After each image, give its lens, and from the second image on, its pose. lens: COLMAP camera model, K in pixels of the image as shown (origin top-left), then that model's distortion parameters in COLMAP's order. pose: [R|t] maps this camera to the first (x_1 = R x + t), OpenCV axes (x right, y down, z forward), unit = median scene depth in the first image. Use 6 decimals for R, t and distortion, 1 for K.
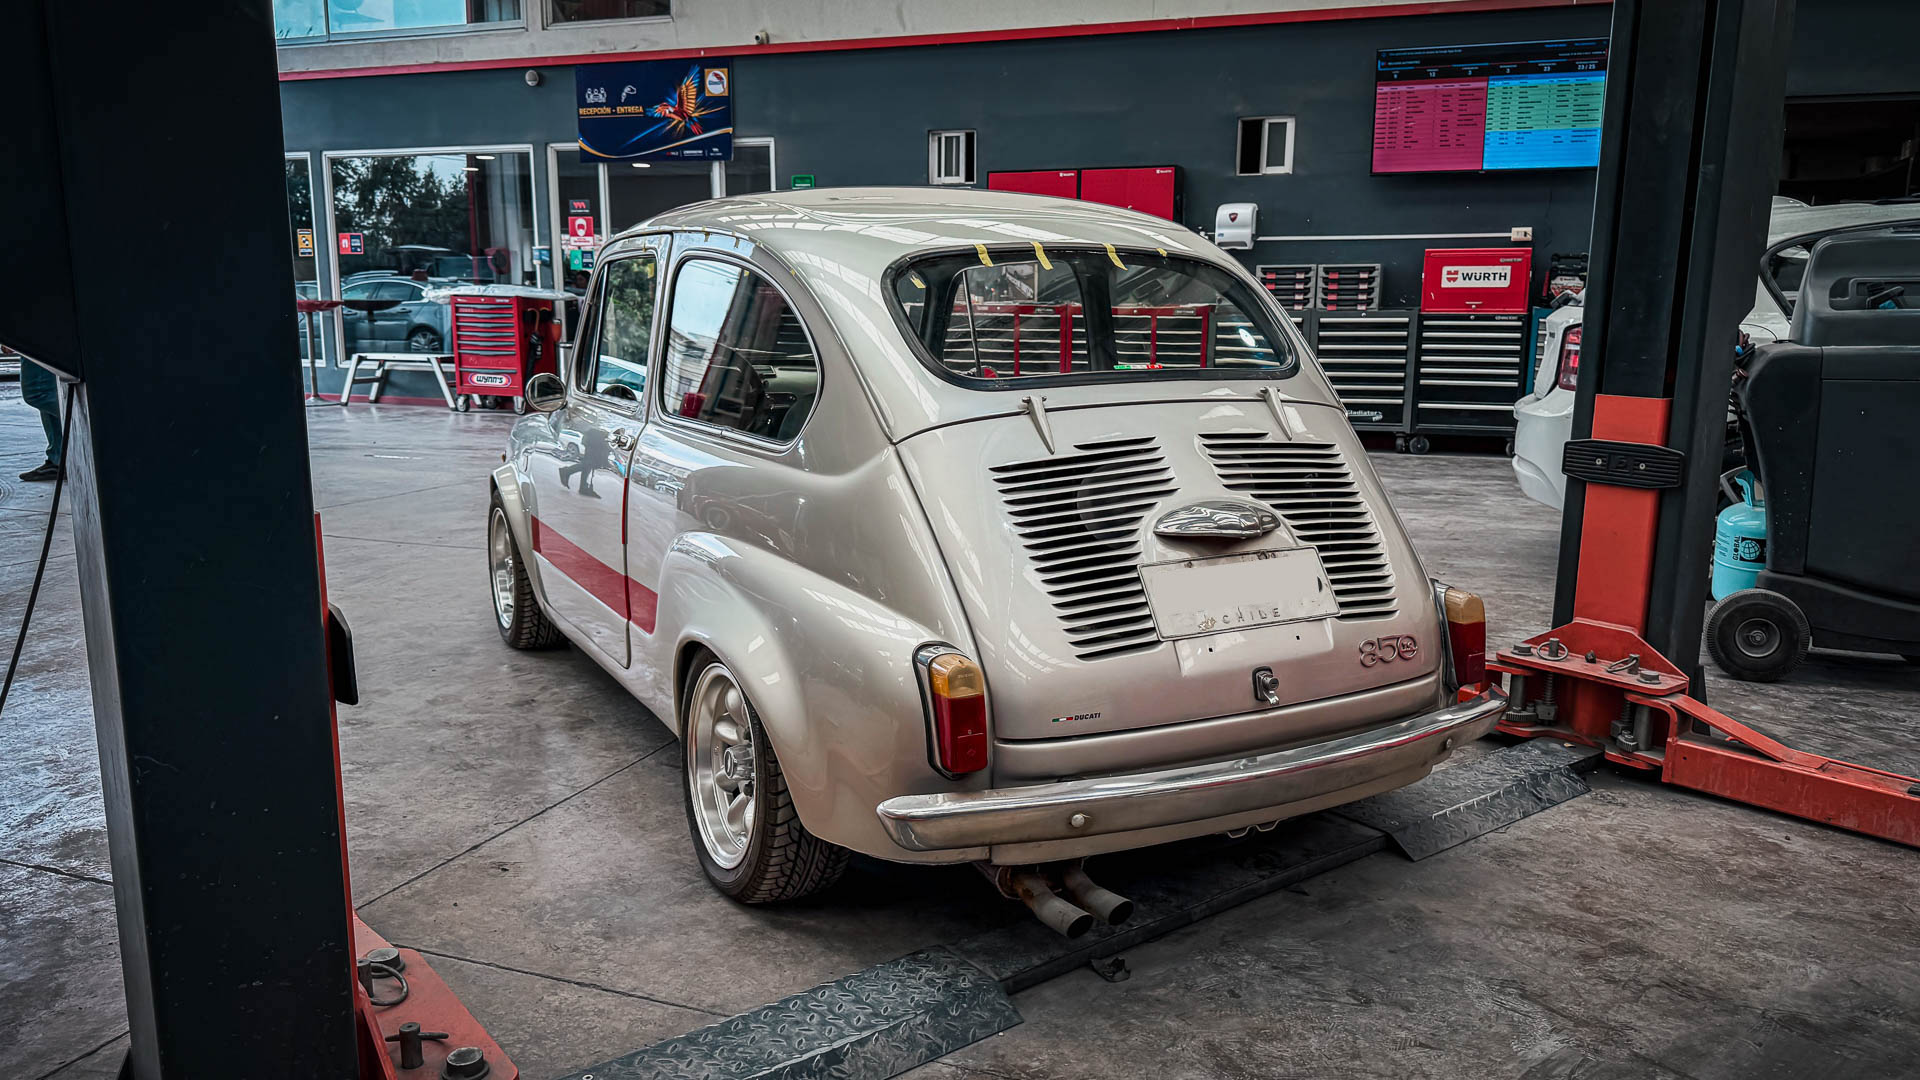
lens RADIAL K [[1377.7, 0, 960.0], [0, 1377.7, 540.0], [0, 0, 1]] dist [0.100483, -0.162193]
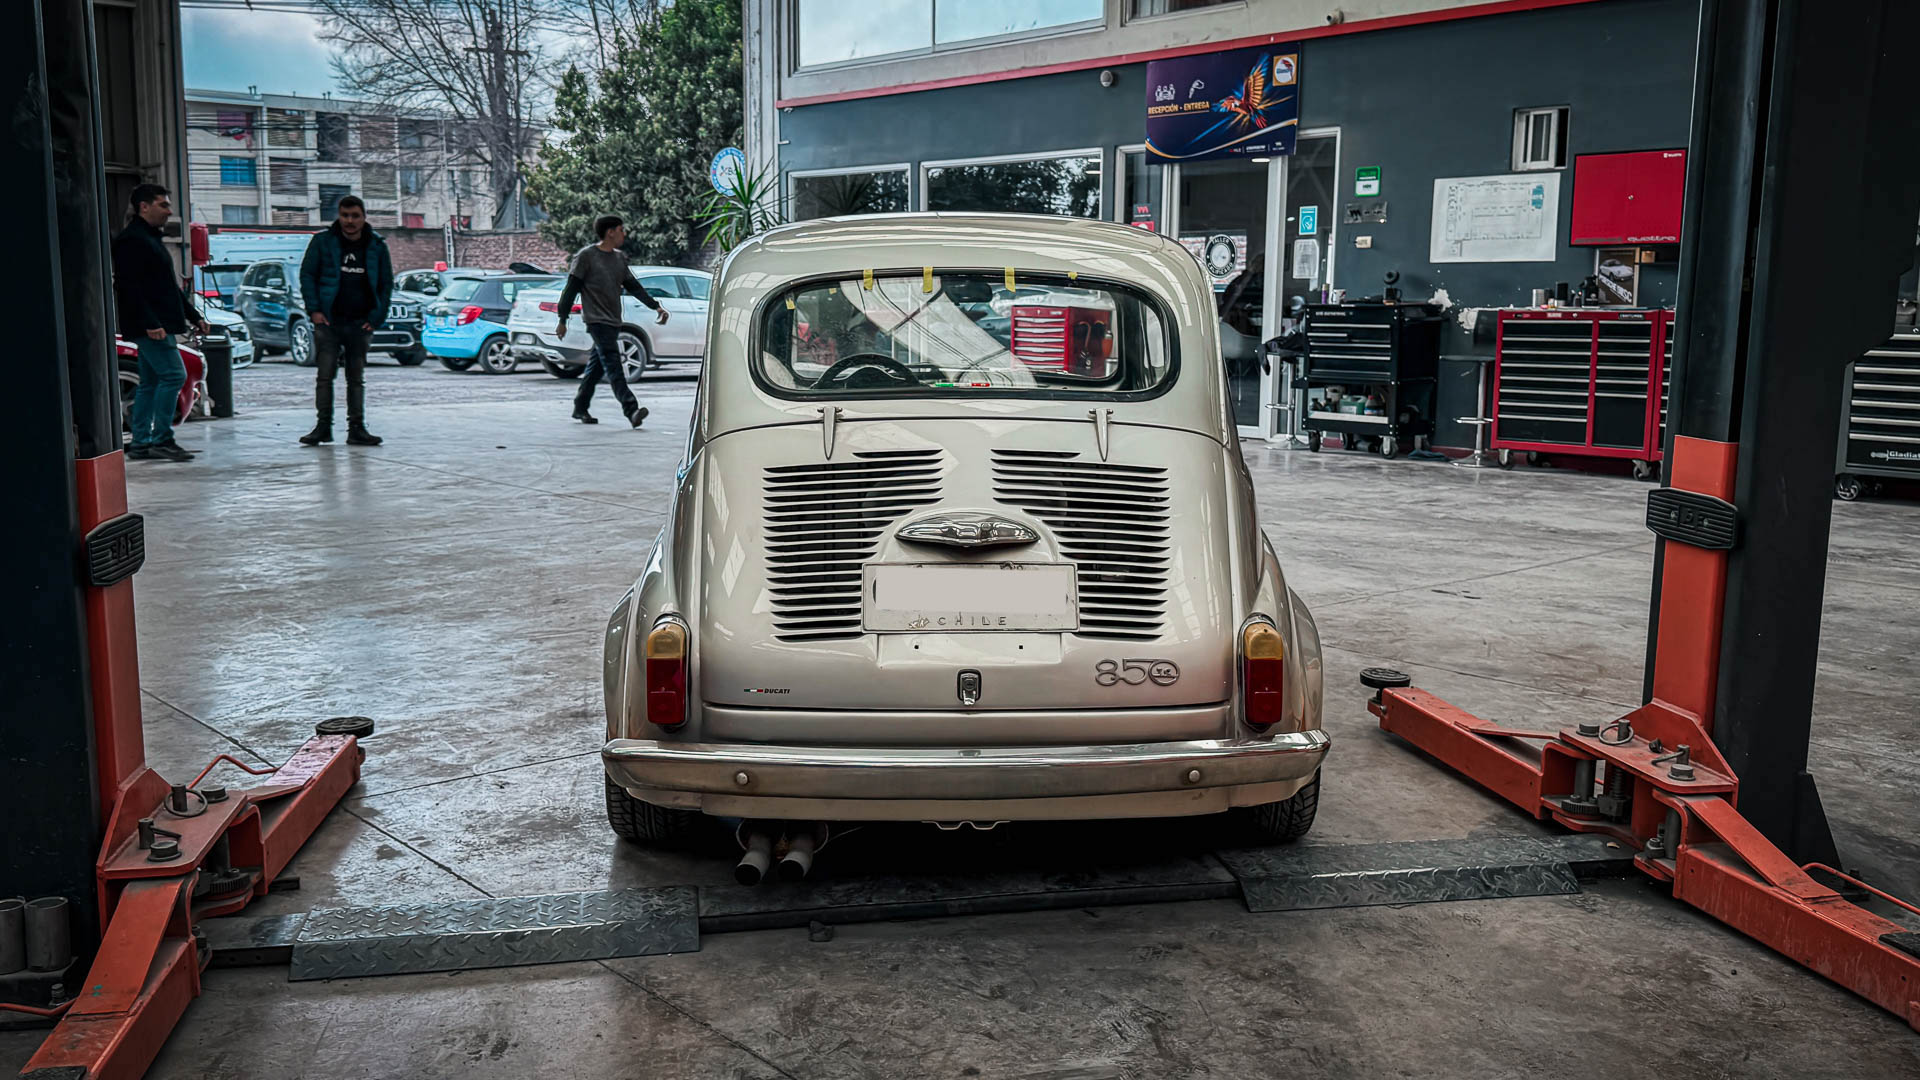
lens RADIAL K [[1565.8, 0, 960.0], [0, 1565.8, 540.0], [0, 0, 1]] dist [0.102598, -0.007650]
pose [[0.898944, 0.072848, -0.431963, 0.105799], [-0.083365, 0.996504, -0.005434, 0.000055], [0.430057, 0.040896, 0.901875, -0.012320]]
